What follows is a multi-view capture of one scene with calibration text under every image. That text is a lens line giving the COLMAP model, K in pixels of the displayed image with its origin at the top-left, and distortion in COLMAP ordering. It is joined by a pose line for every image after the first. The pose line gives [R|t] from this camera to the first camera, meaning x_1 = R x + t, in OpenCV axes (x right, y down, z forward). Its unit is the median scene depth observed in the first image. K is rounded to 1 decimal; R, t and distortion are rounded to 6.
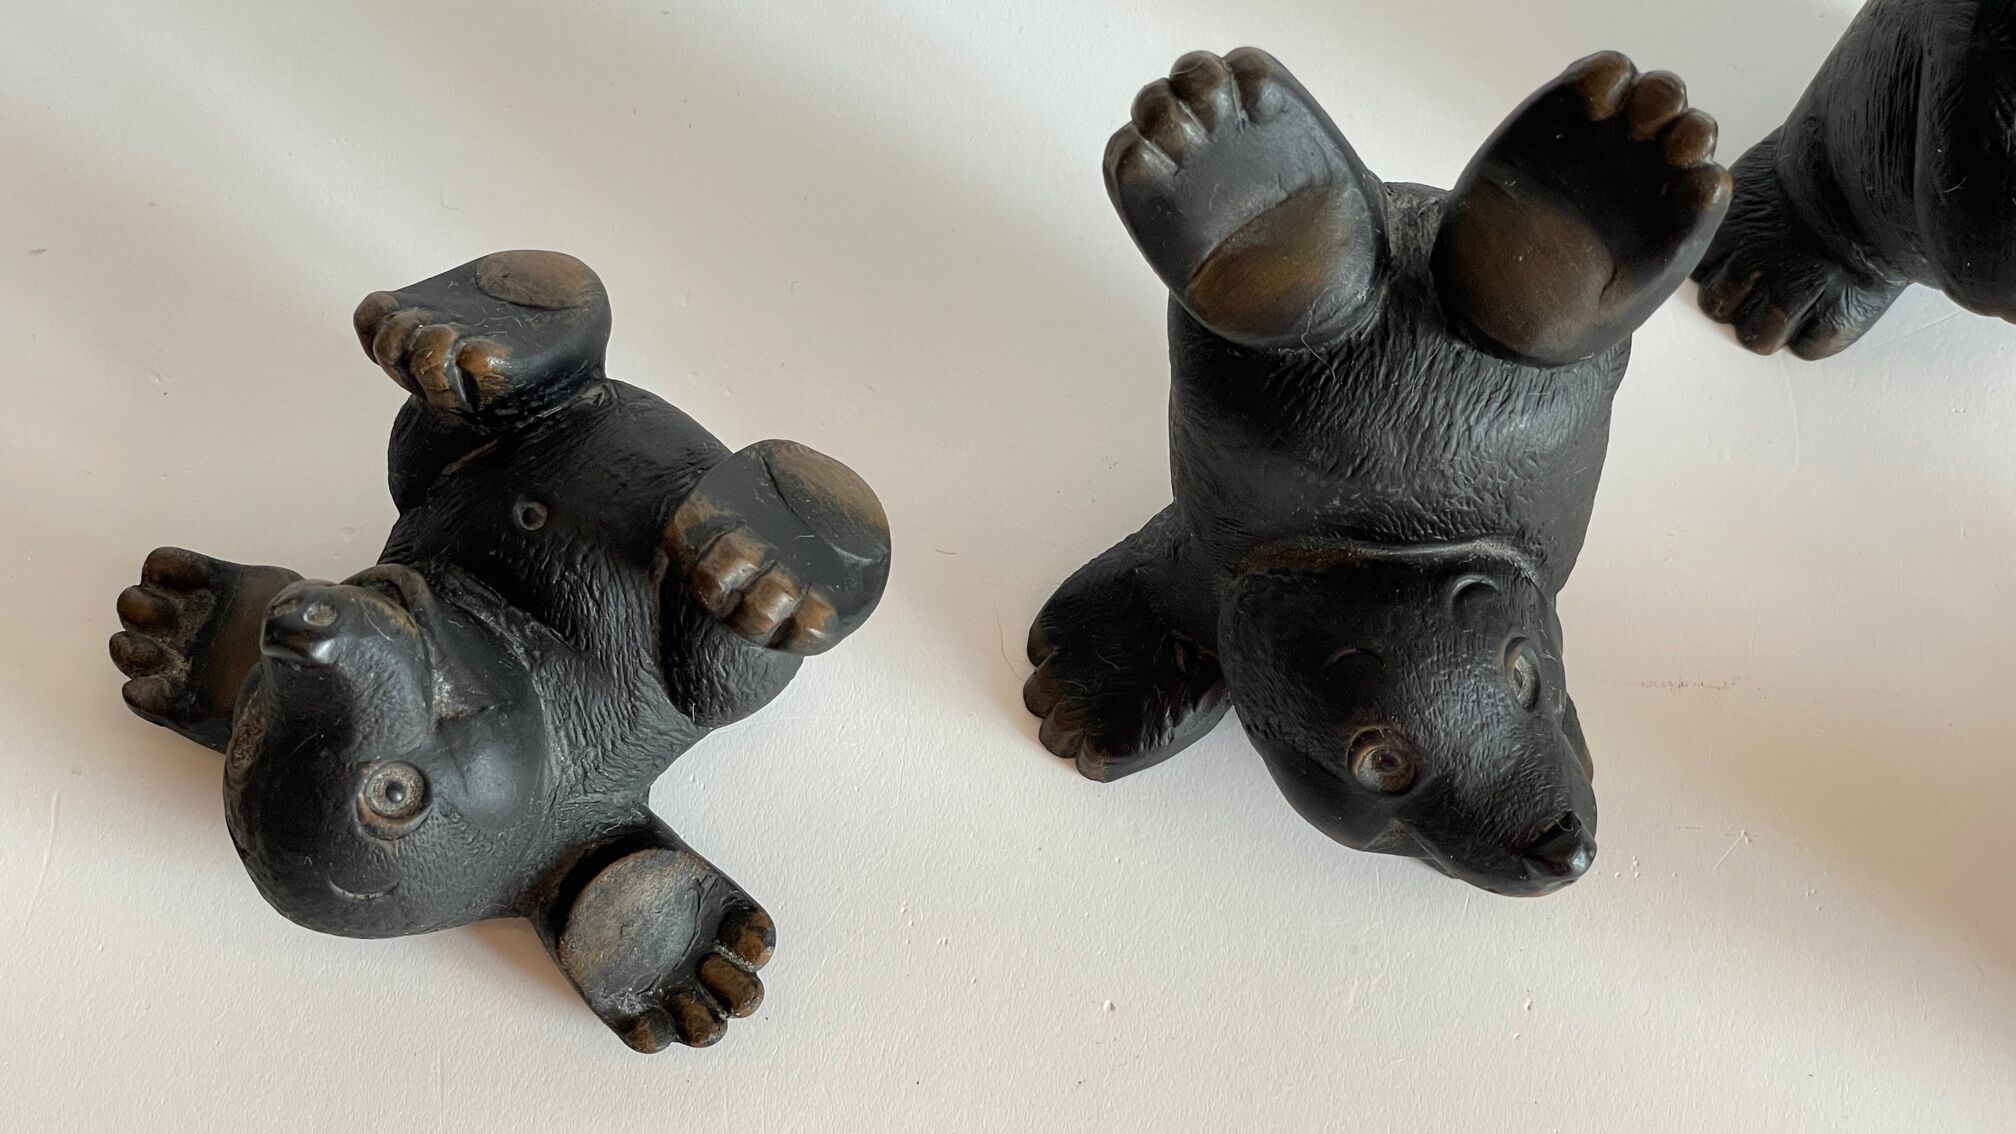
lens RADIAL K [[3126.2, 0, 1006.3], [0, 3126.2, 577.4], [0, 0, 1]] dist [-0.023725, 0.590534]
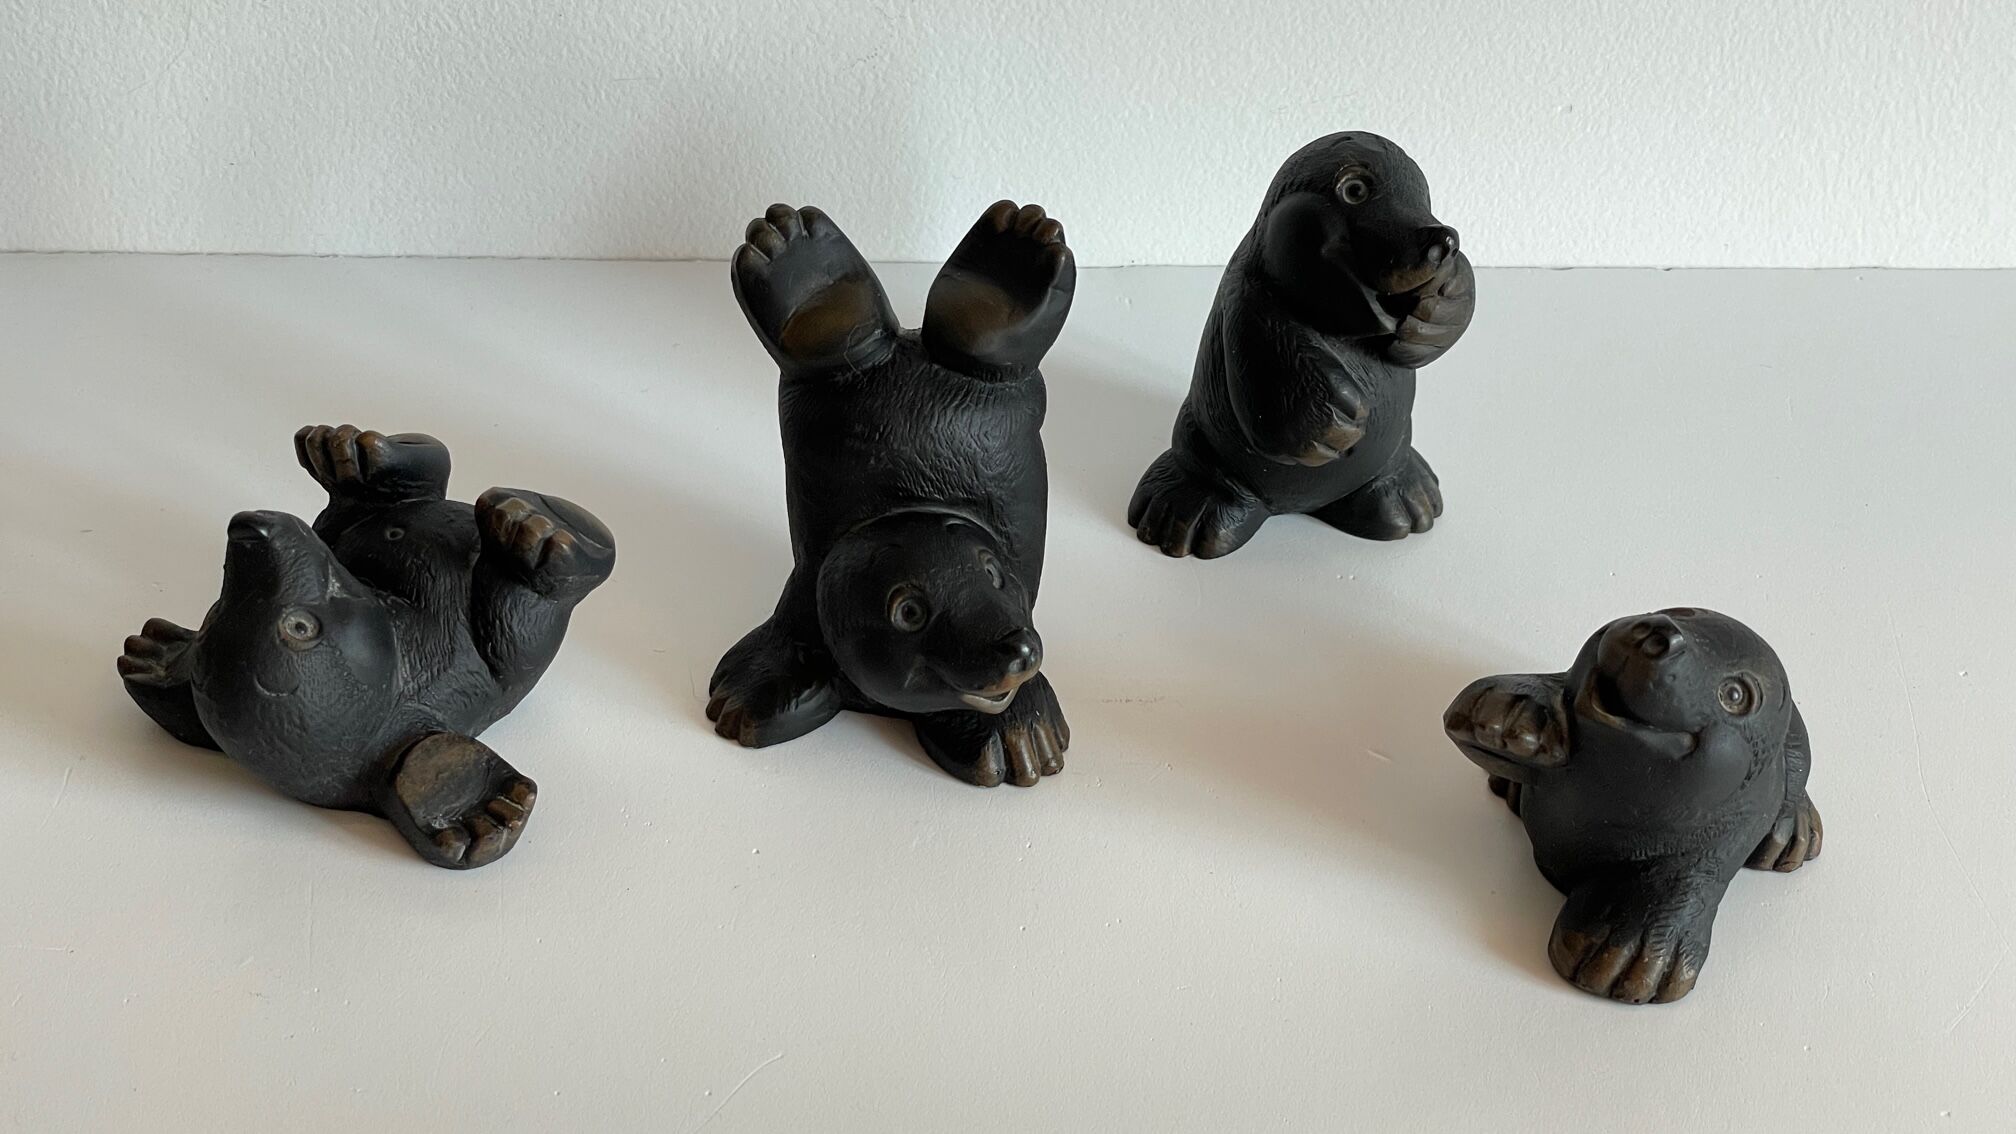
lens RADIAL K [[3093.9, 0, 1008.0], [0, 3093.9, 567.0], [0, 0, 1]] dist [0.076562, -0.029335]
pose [[0.998831, -0.023455, 0.042264, 0.103899], [0.042228, 0.848889, -0.526881, 0.895806], [-0.023520, 0.528050, 0.848887, -0.397485]]
